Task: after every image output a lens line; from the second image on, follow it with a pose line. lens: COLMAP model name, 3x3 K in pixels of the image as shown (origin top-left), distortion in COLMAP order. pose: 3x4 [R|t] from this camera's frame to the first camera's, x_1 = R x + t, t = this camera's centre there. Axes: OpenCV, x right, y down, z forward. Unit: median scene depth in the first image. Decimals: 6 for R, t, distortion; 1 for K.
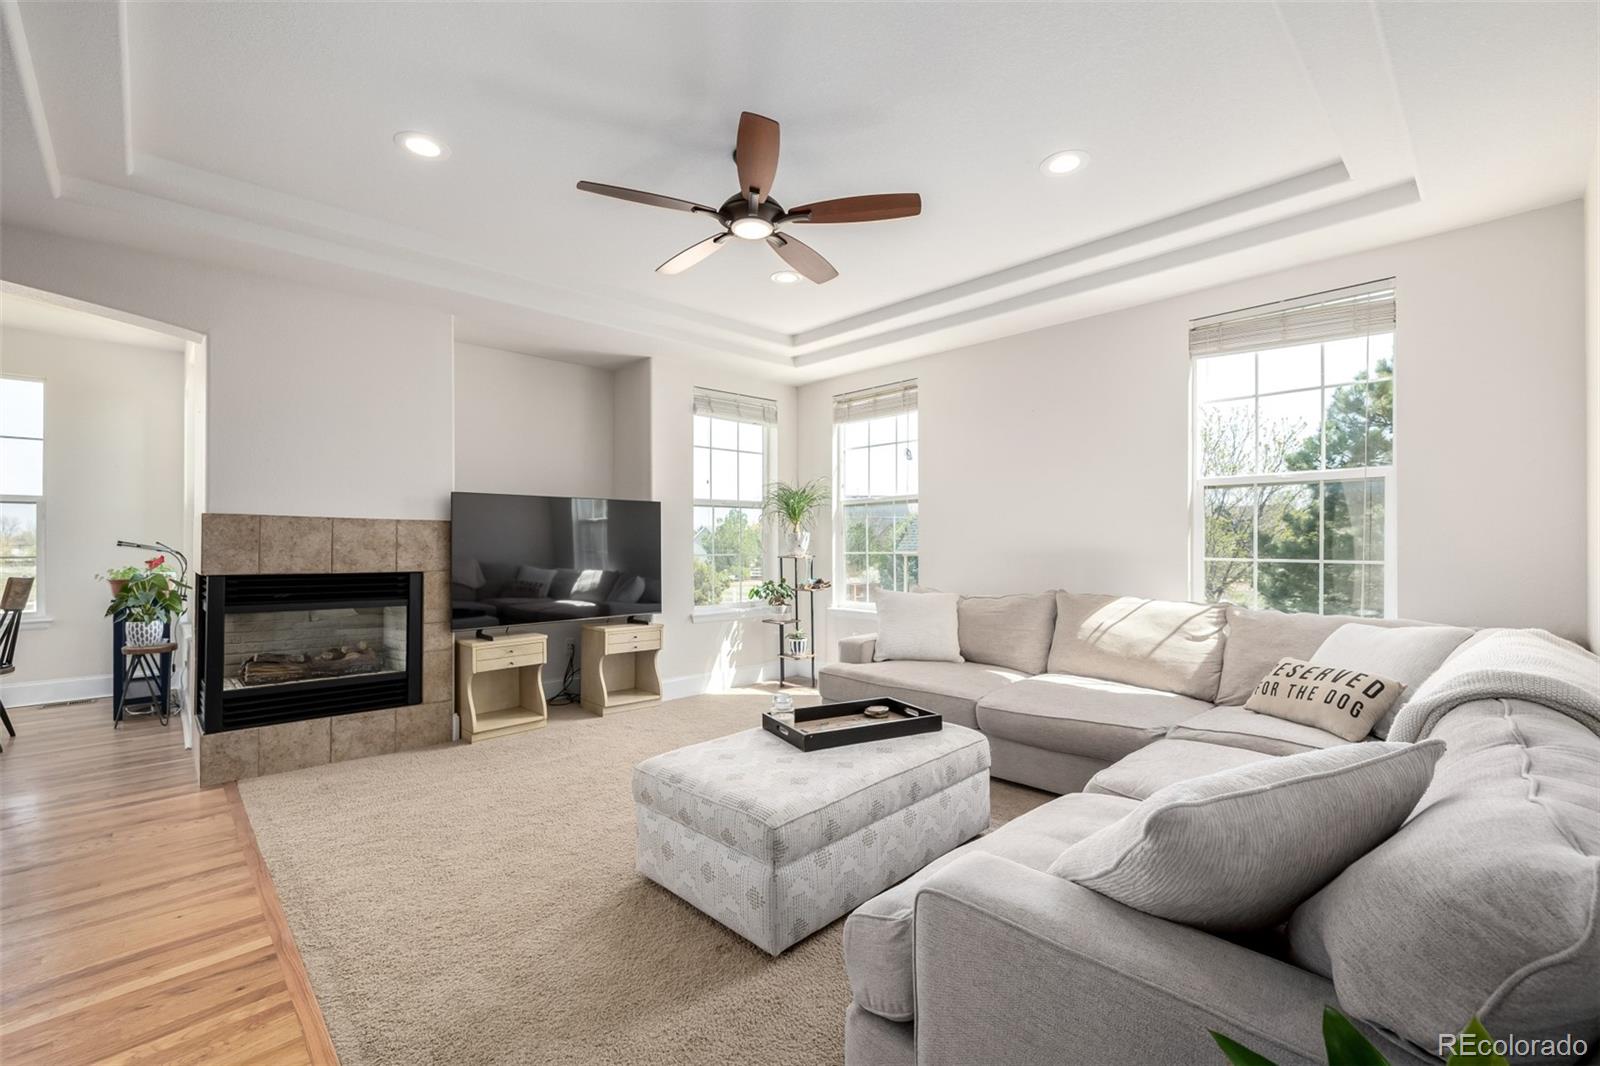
lens RADIAL K [[679.9, 0, 801.1], [0, 679.9, 537.4], [0, 0, 1]] dist [-0.000697, 0.000115]
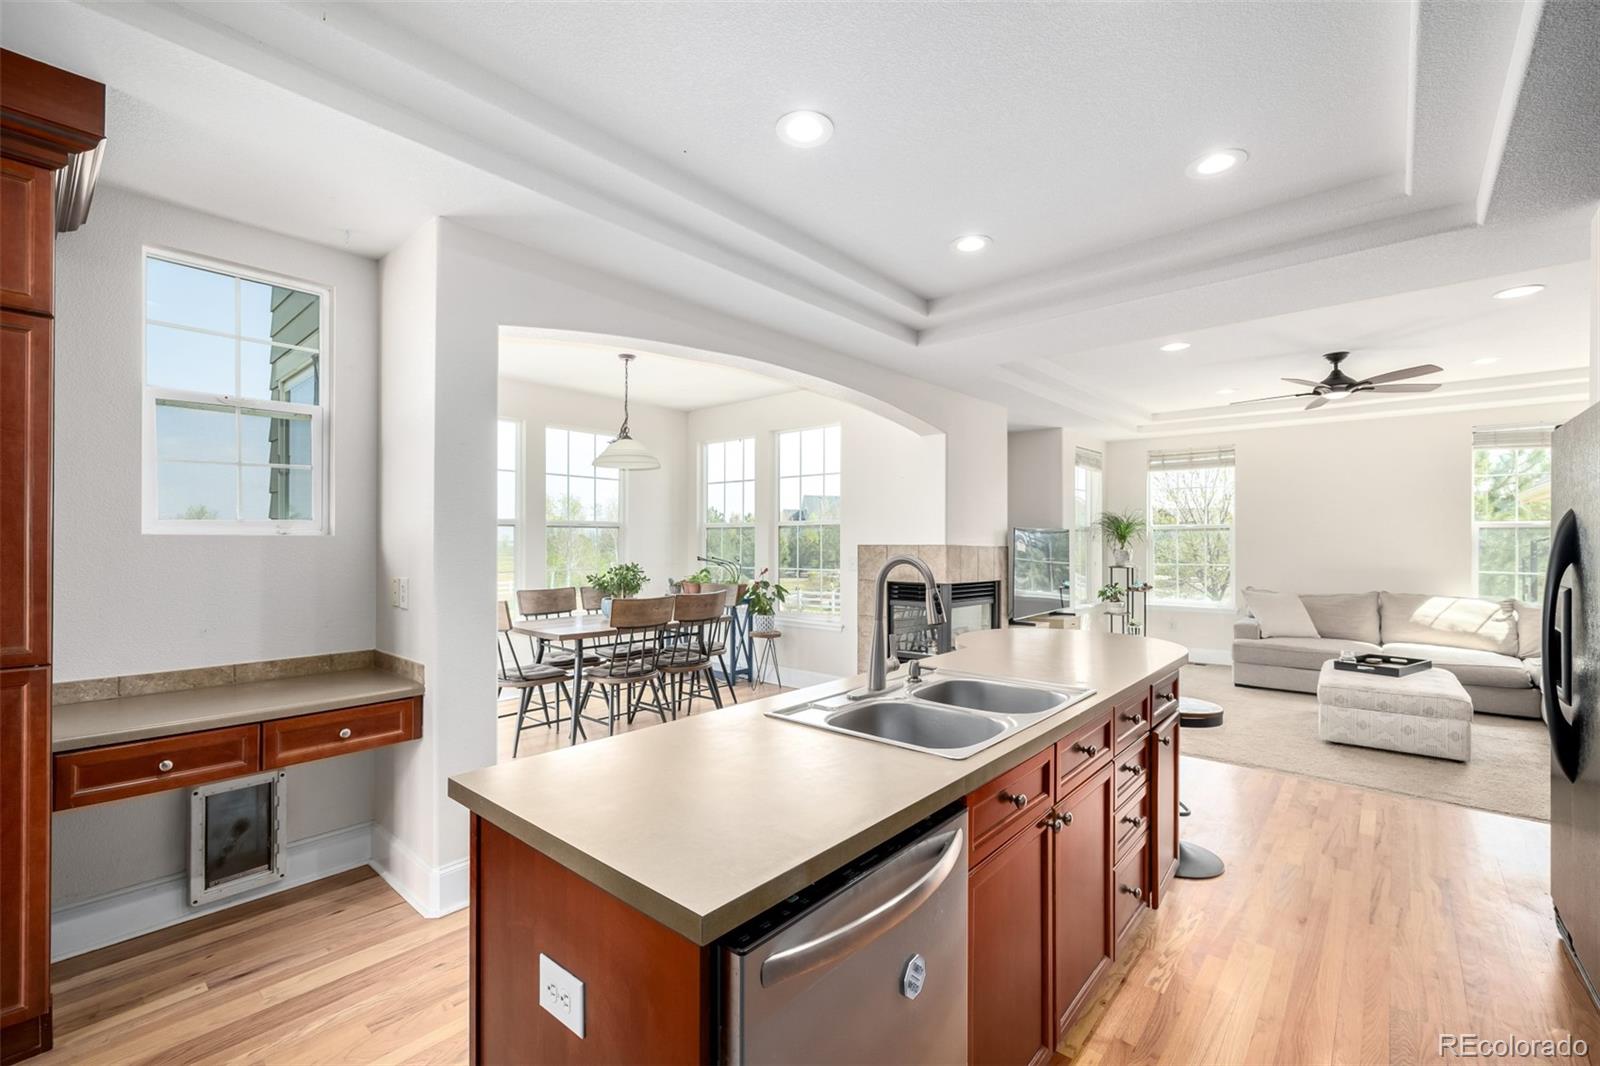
lens RADIAL K [[679.9, 0, 797.8], [0, 679.9, 535.8], [0, 0, 1]] dist [-0.000697, 0.000115]
pose [[0.995995, 0.006740, 0.089157, -0.891298], [-0.006594, 0.999976, -0.001923, -0.032439], [-0.089168, 0.001328, 0.996016, -0.363353]]
